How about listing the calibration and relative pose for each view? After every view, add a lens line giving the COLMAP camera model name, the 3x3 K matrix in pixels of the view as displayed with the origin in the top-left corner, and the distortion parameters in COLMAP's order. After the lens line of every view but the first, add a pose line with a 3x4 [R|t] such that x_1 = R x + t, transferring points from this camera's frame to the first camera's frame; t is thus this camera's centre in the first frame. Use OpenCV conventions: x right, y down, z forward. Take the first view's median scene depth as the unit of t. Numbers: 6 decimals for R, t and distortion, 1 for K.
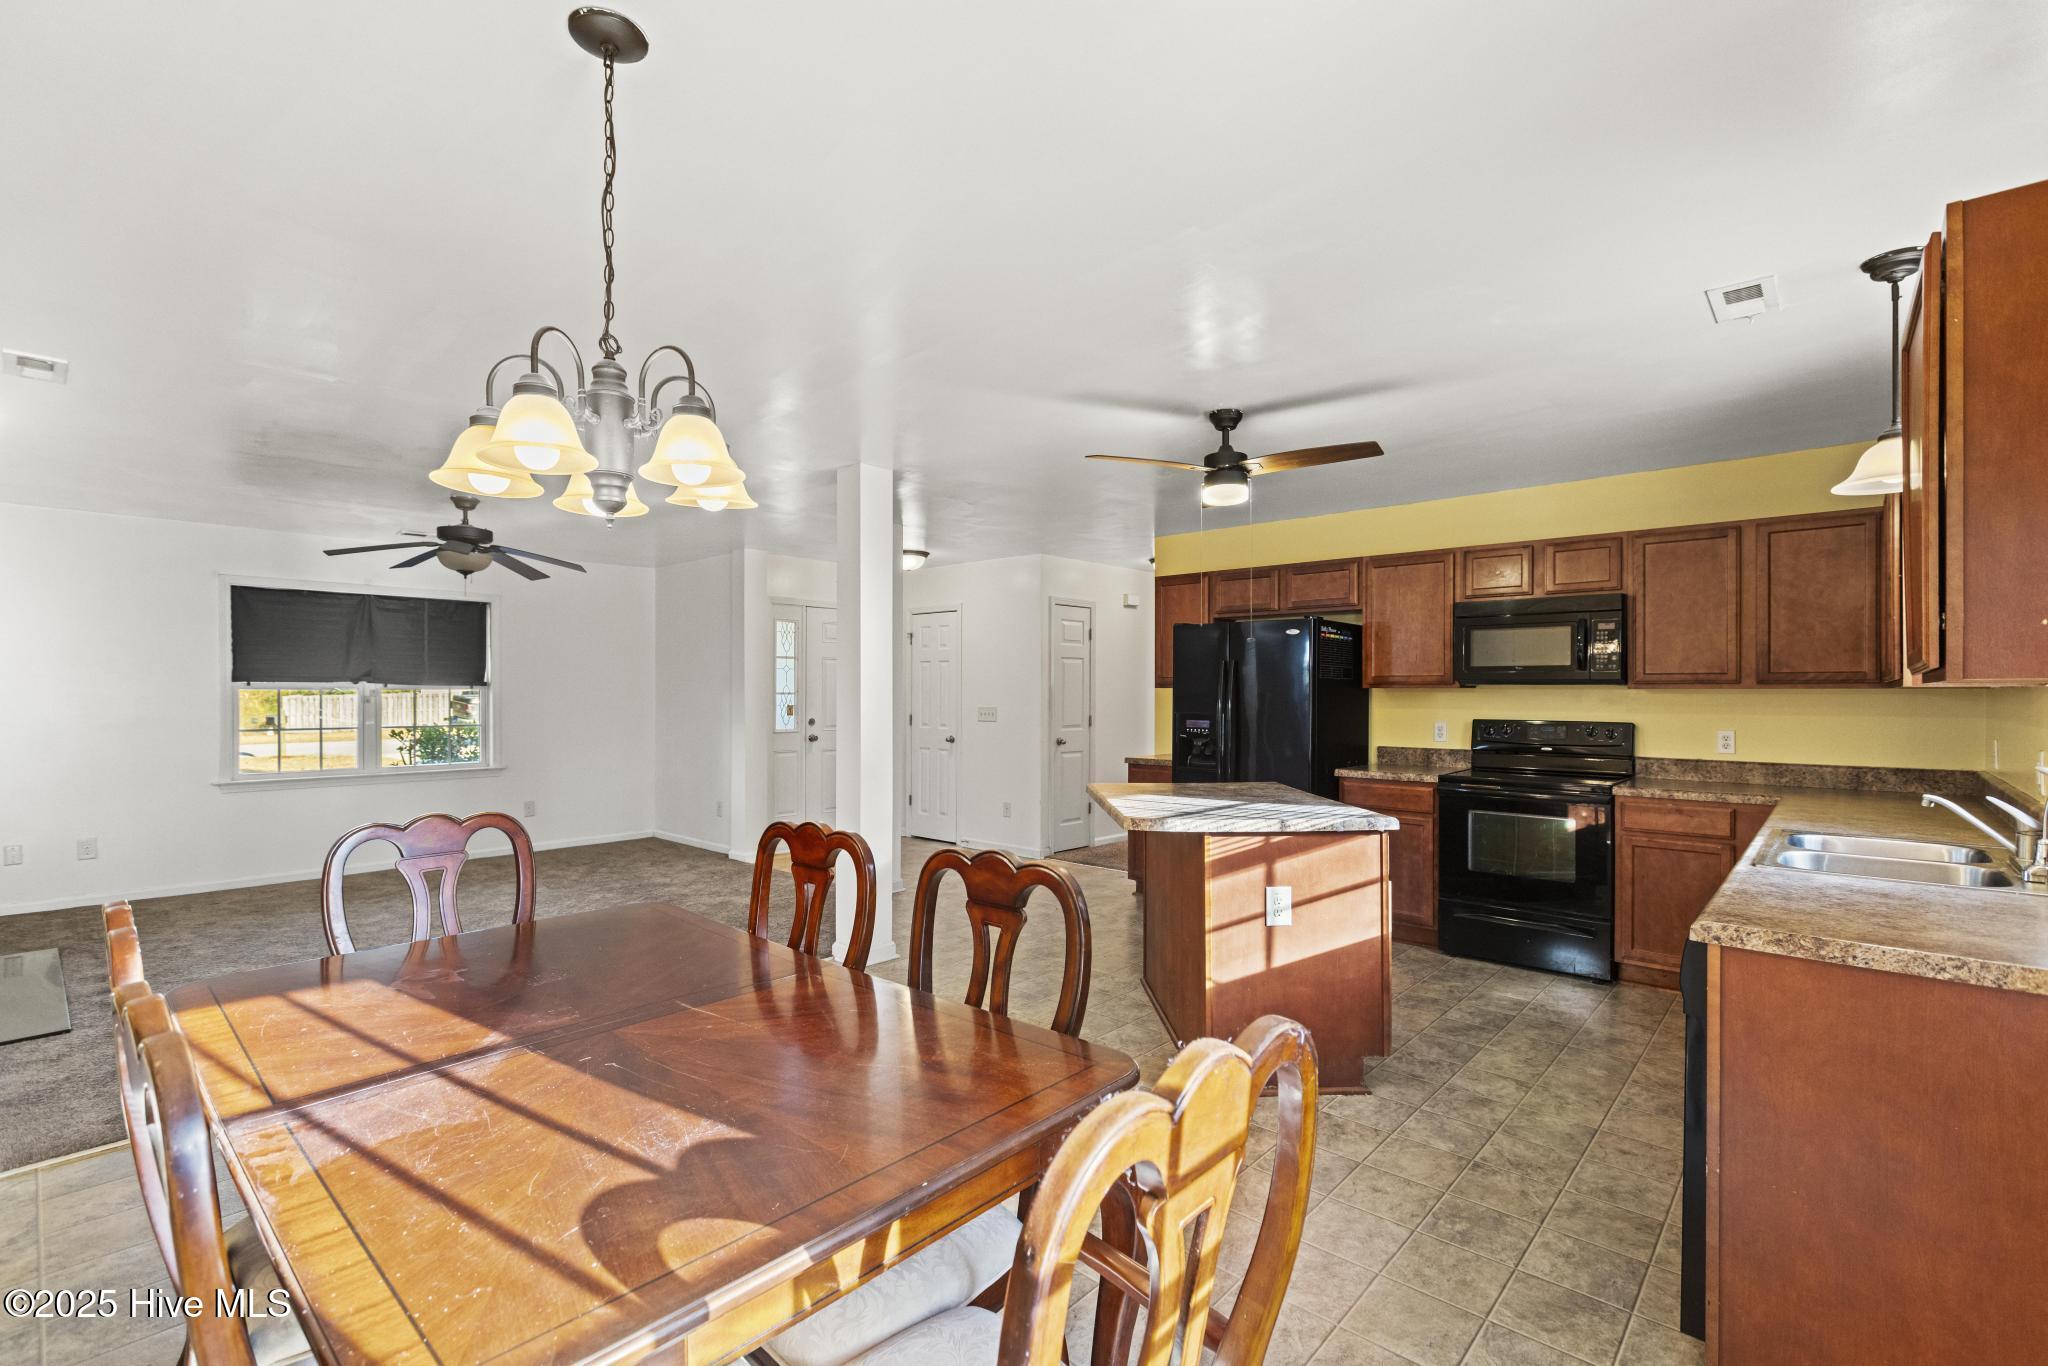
lens RADIAL K [[912.1, 0, 1024.0], [0, 912.1, 683.0], [0, 0, 1]] dist [0.002398, 0.000212]
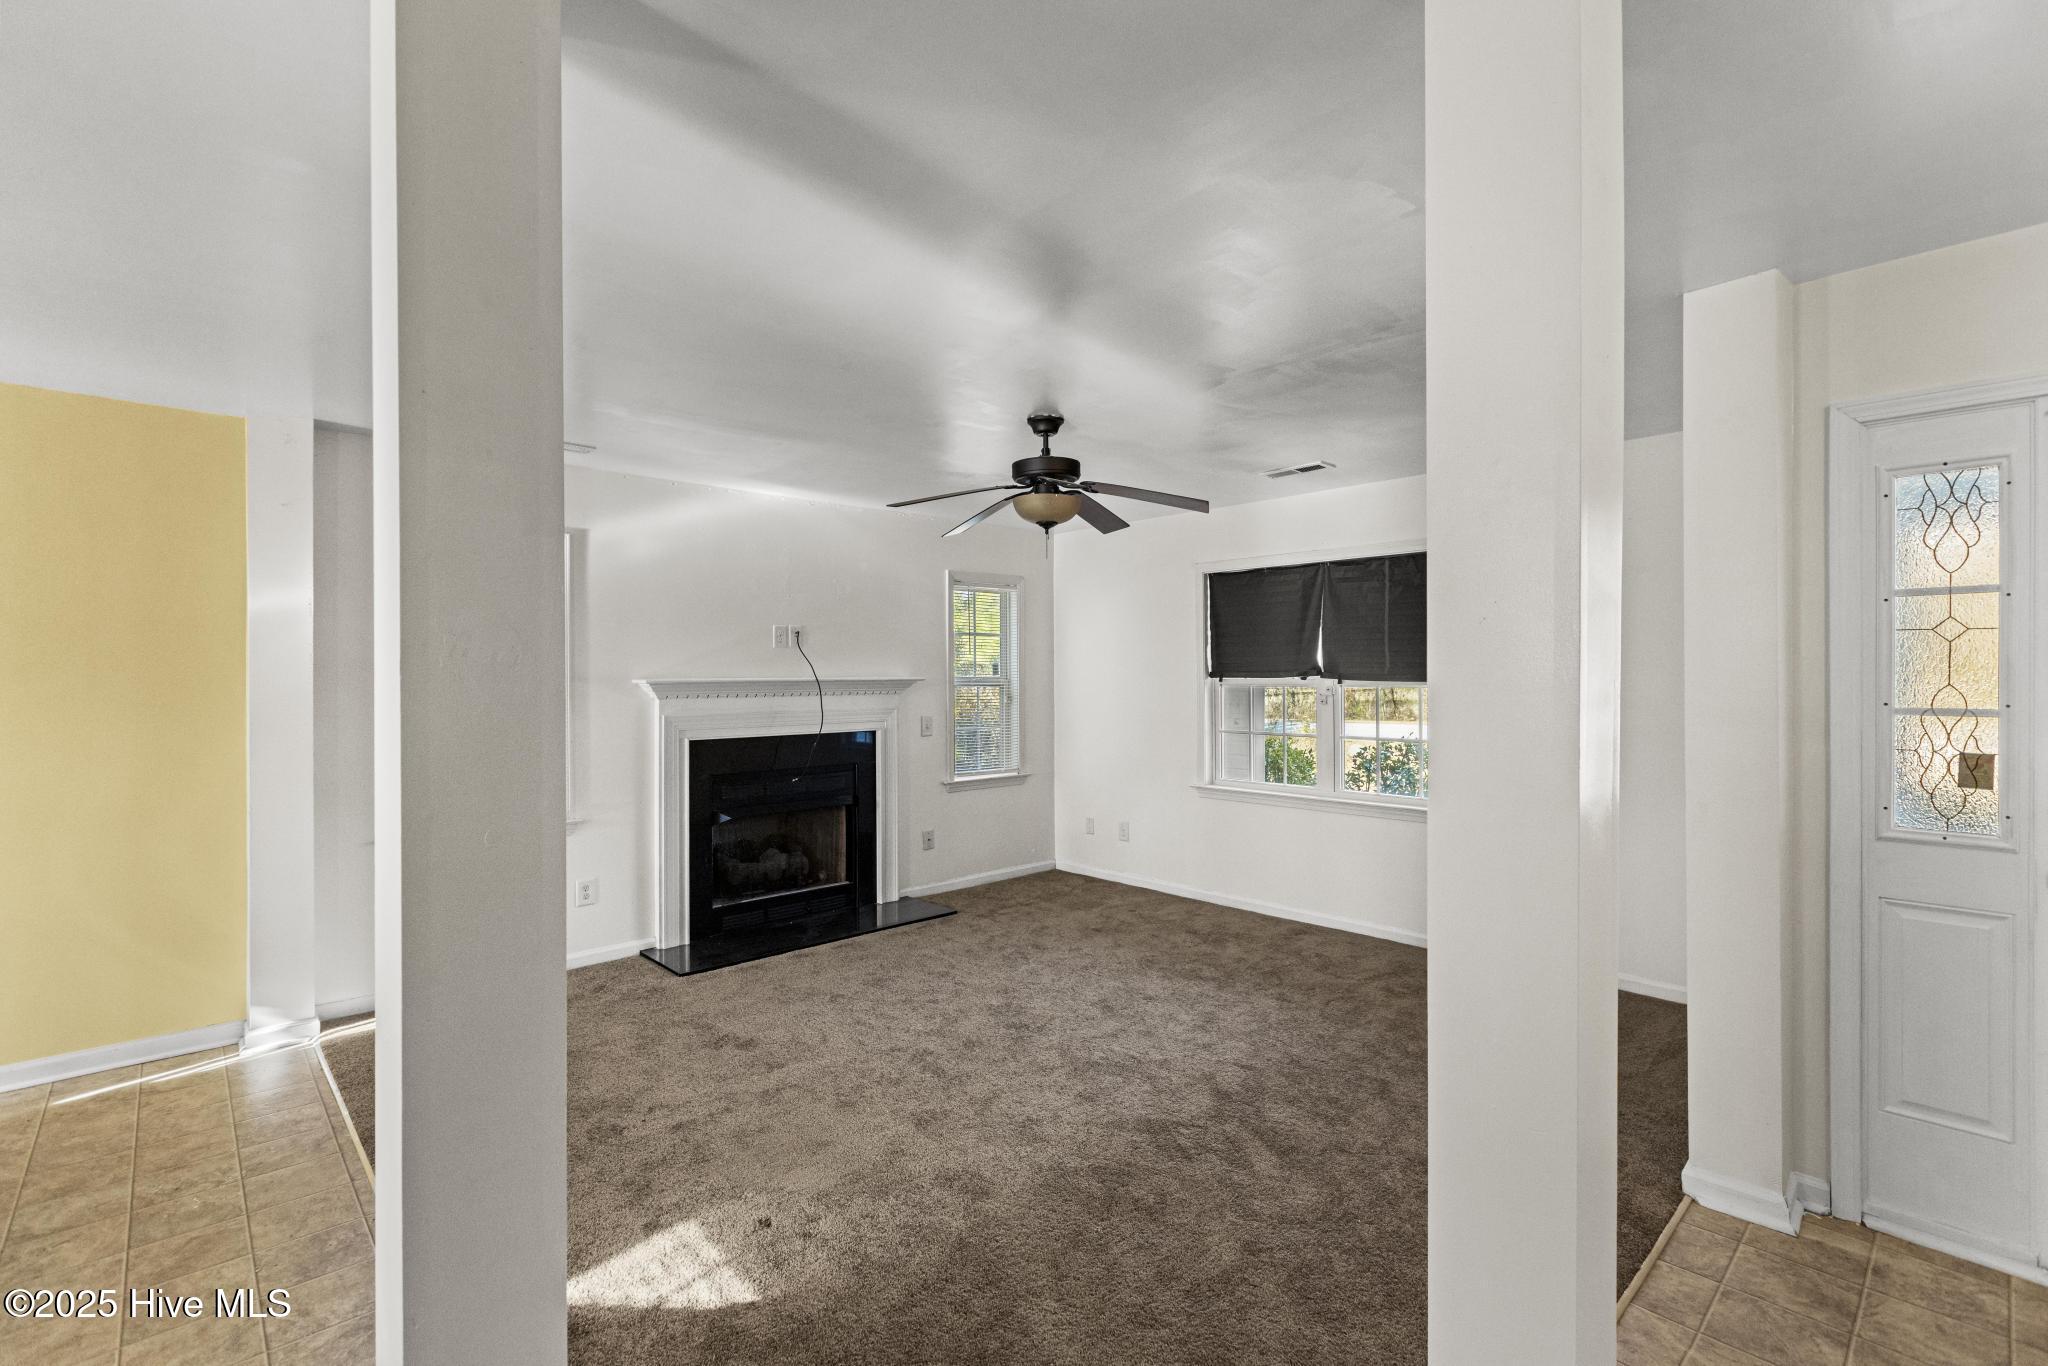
lens RADIAL K [[912.1, 0, 1024.0], [0, 912.1, 683.0], [0, 0, 1]] dist [0.002398, 0.000212]
pose [[-0.092708, 0.006177, -0.995674, 0.091010], [0.011541, 0.999920, 0.005129, -0.004295], [0.995626, -0.011016, -0.092772, 1.022479]]
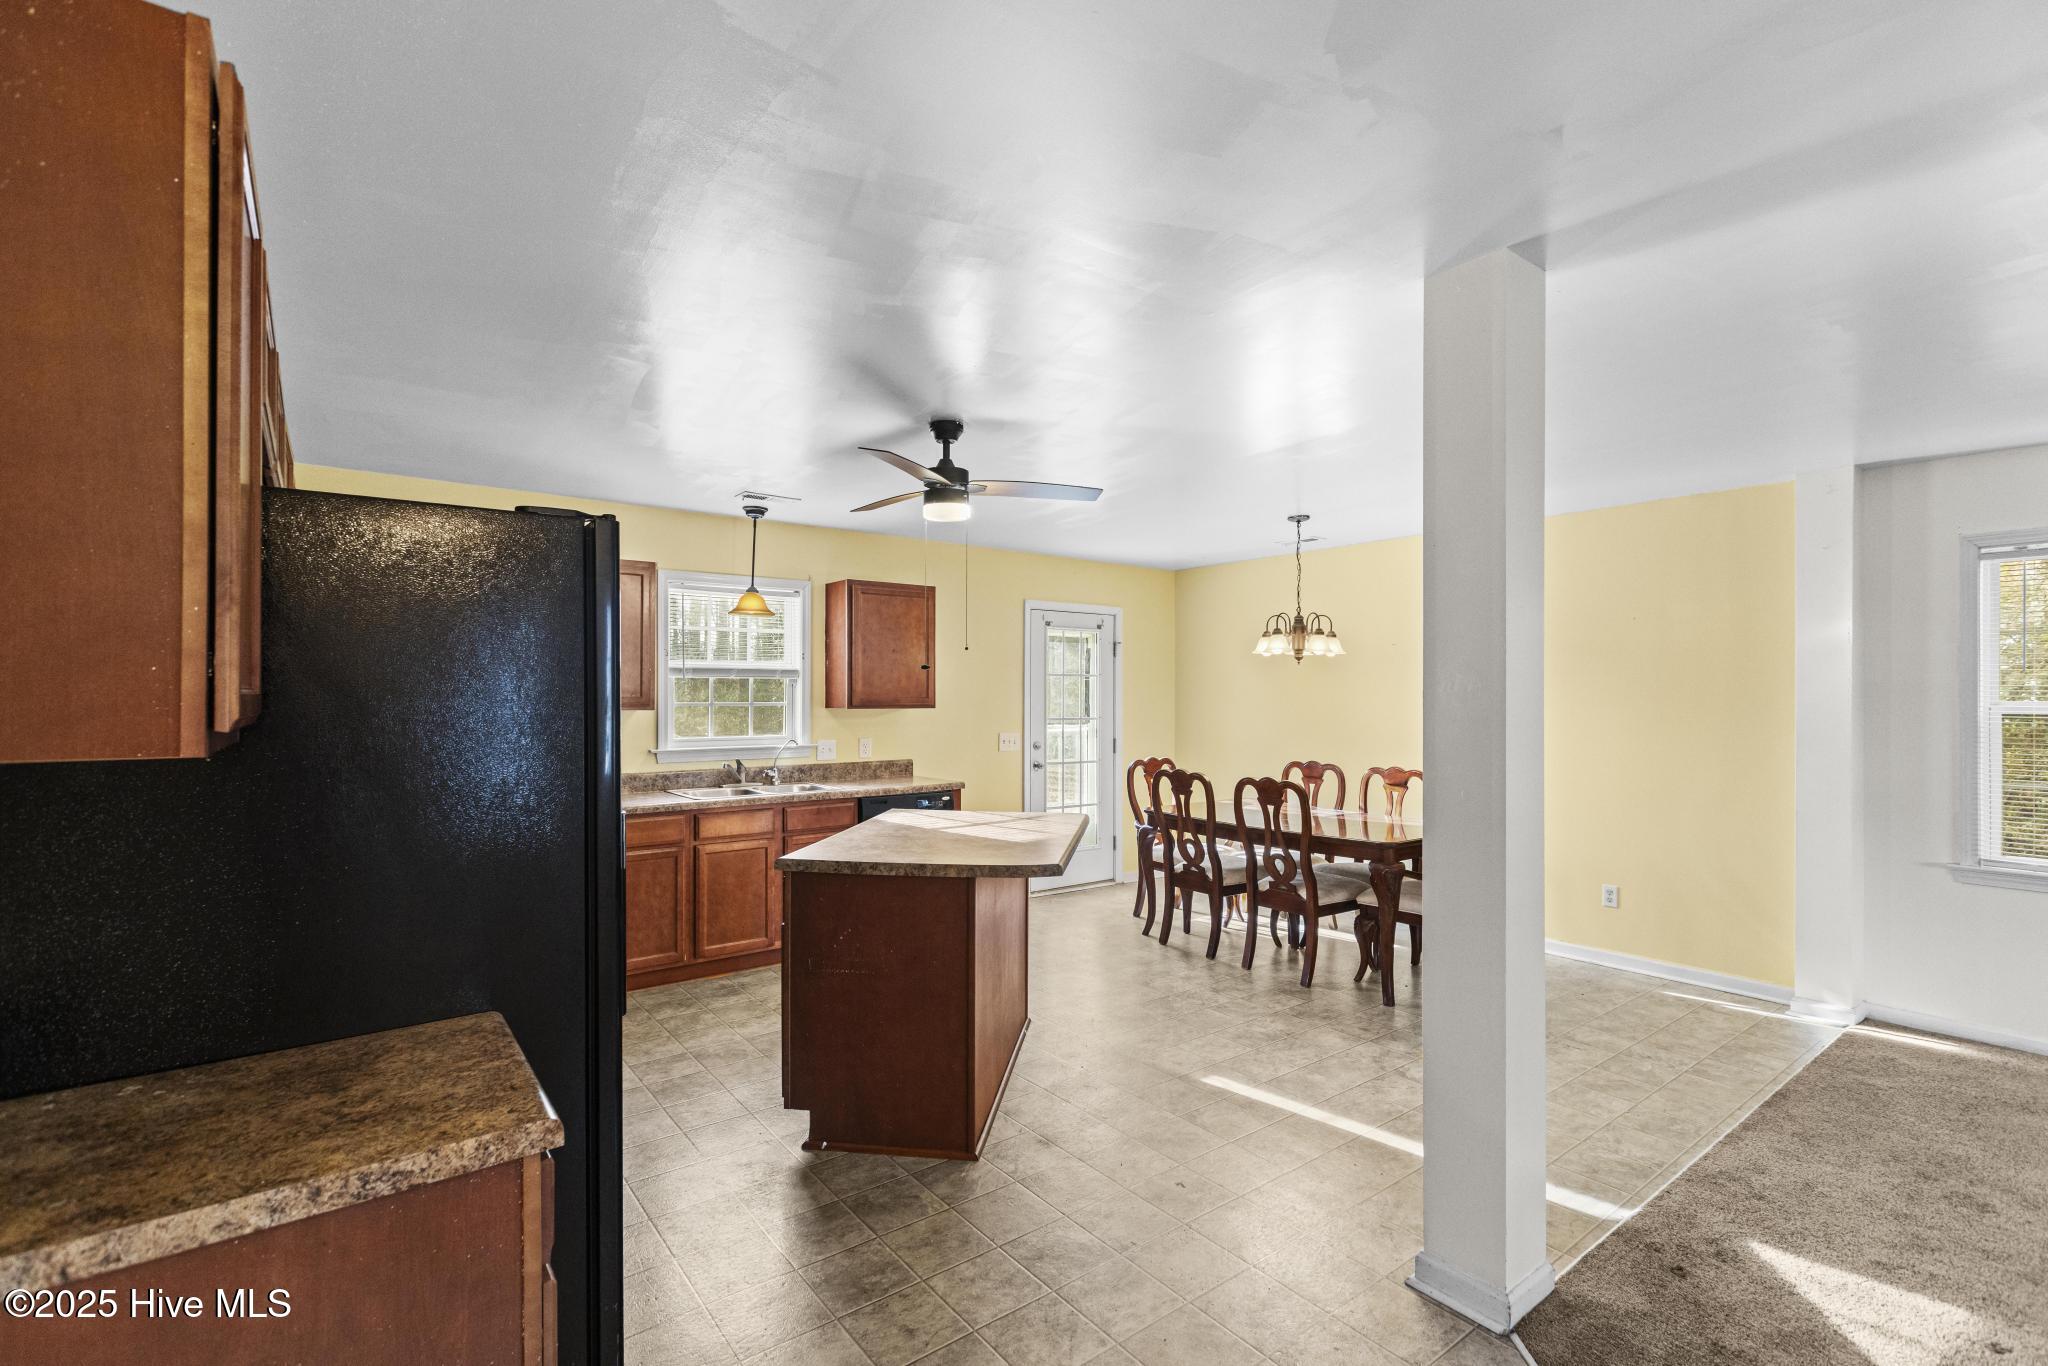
lens RADIAL K [[930.4, 0, 1019.8], [0, 930.4, 686.2], [0, 0, 1]] dist [-0.000414, -0.000477]
pose [[-0.982776, -0.001800, 0.184793, -0.006353], [-0.003871, 0.999934, -0.010848, -0.011190], [-0.184762, -0.011377, -0.982718, 1.307781]]
